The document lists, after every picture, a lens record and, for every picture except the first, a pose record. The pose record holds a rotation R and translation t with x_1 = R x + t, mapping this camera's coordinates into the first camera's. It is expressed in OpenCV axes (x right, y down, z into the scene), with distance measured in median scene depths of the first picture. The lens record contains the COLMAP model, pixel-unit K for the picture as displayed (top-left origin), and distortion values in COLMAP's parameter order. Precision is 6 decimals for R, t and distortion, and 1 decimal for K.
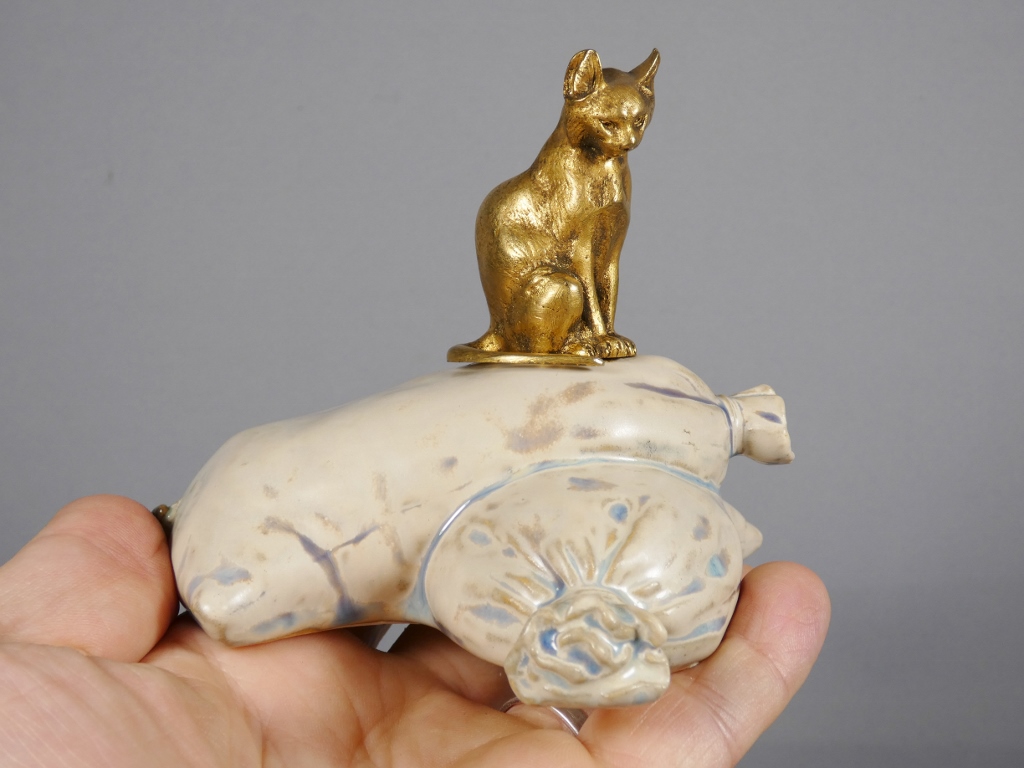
lens RADIAL K [[1447.9, 0, 463.8], [0, 1447.9, 392.0], [0, 0, 1]] dist [0.014967, 0.000000]
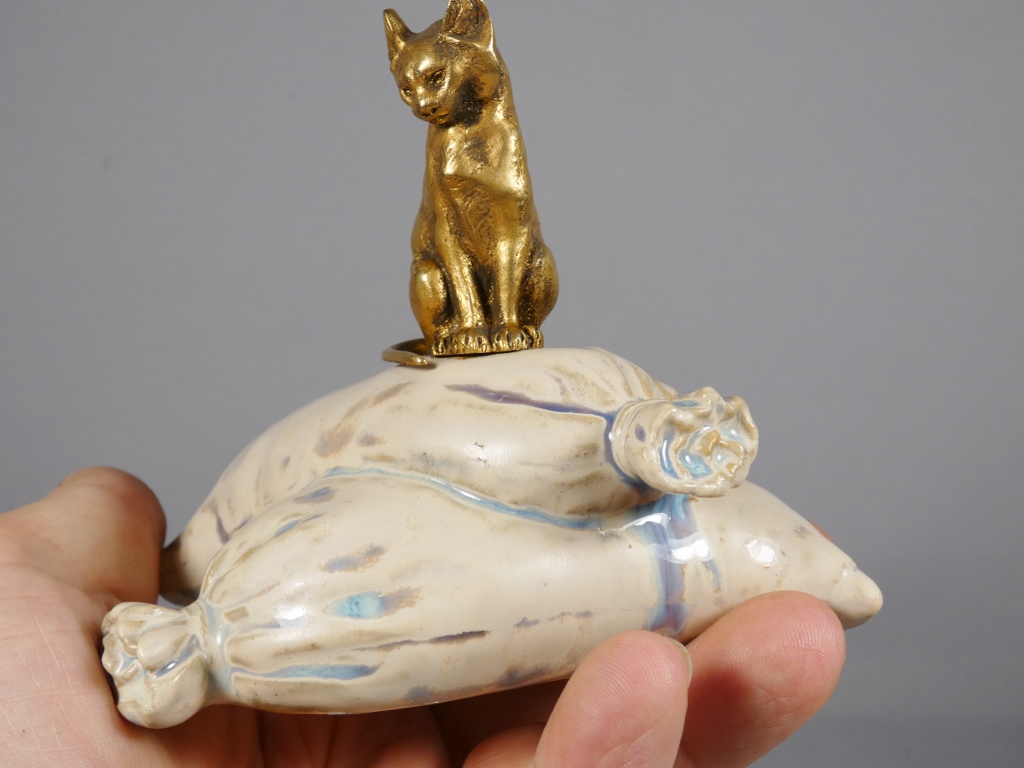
lens RADIAL K [[1447.9, 0, 515.1], [0, 1447.9, 382.3], [0, 0, 1]] dist [0.014967, 0.000000]
pose [[0.489567, 0.026157, -0.871573, 0.938052], [0.006643, 0.999409, 0.033725, -0.038573], [0.871940, -0.022301, 0.489104, 0.649101]]
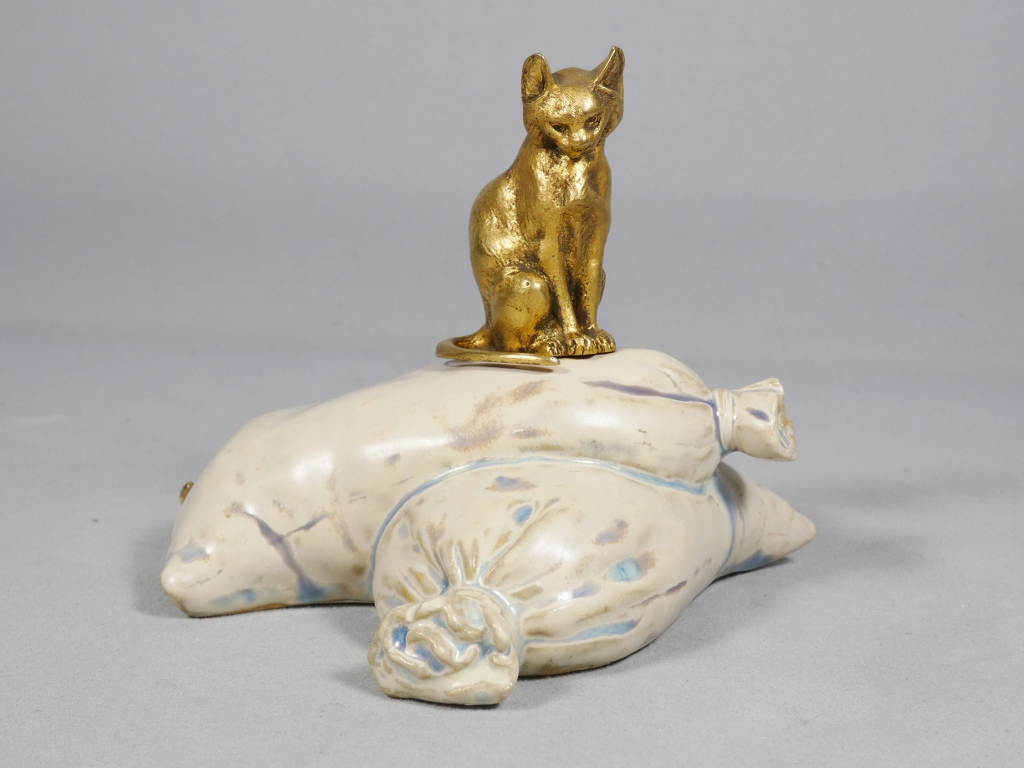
lens RADIAL K [[1478.6, 0, 472.7], [0, 1478.6, 398.3], [0, 0, 1]] dist [-0.073927, 0.000000]
pose [[0.946950, 0.021033, -0.320693, 0.391250], [-0.001361, 0.998110, 0.061445, -0.061150], [0.321379, -0.057749, 0.945188, -0.000174]]
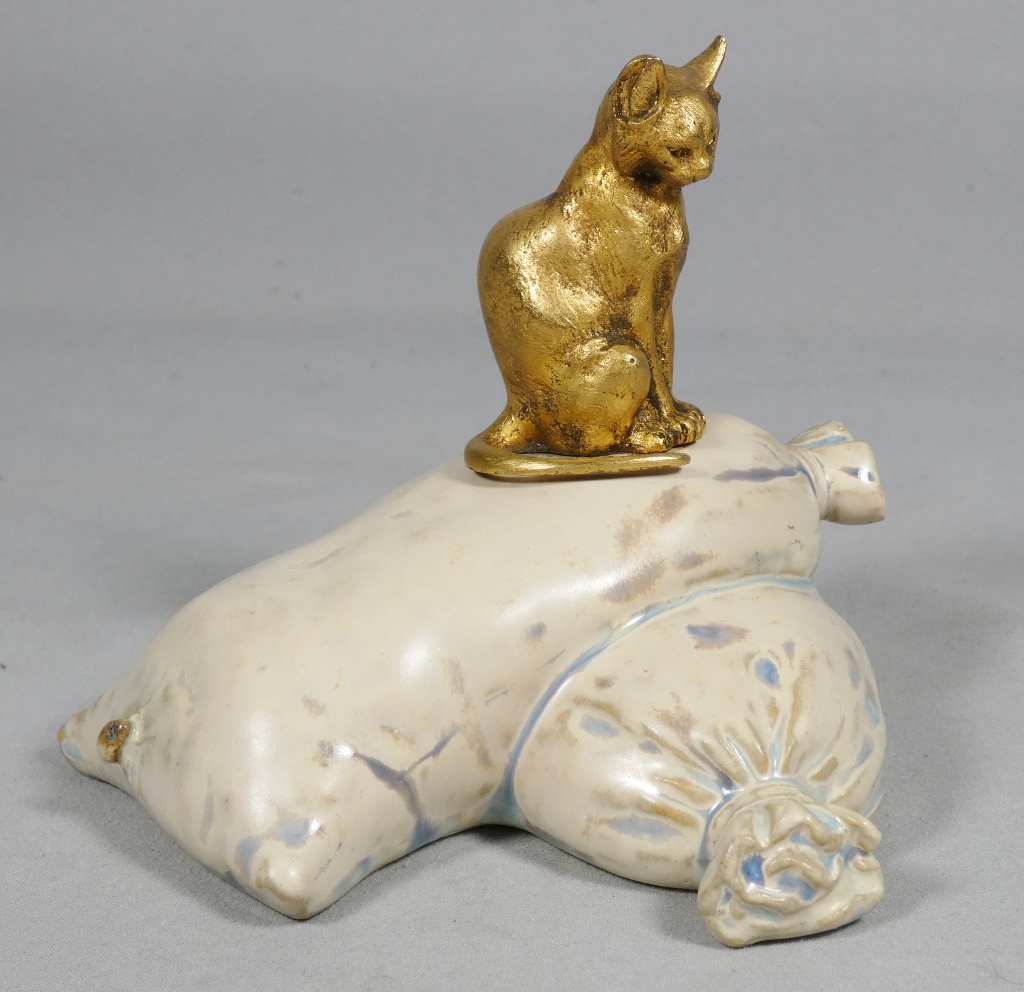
lens RADIAL K [[2242.9, 0, 512.9], [0, 2242.9, 495.4], [0, 0, 1]] dist [-0.093827, 0.000000]
pose [[0.956339, -0.140238, 0.256415, -0.316820], [0.088181, 0.974925, 0.204319, -0.265577], [-0.278638, -0.172787, 0.944725, -0.108236]]
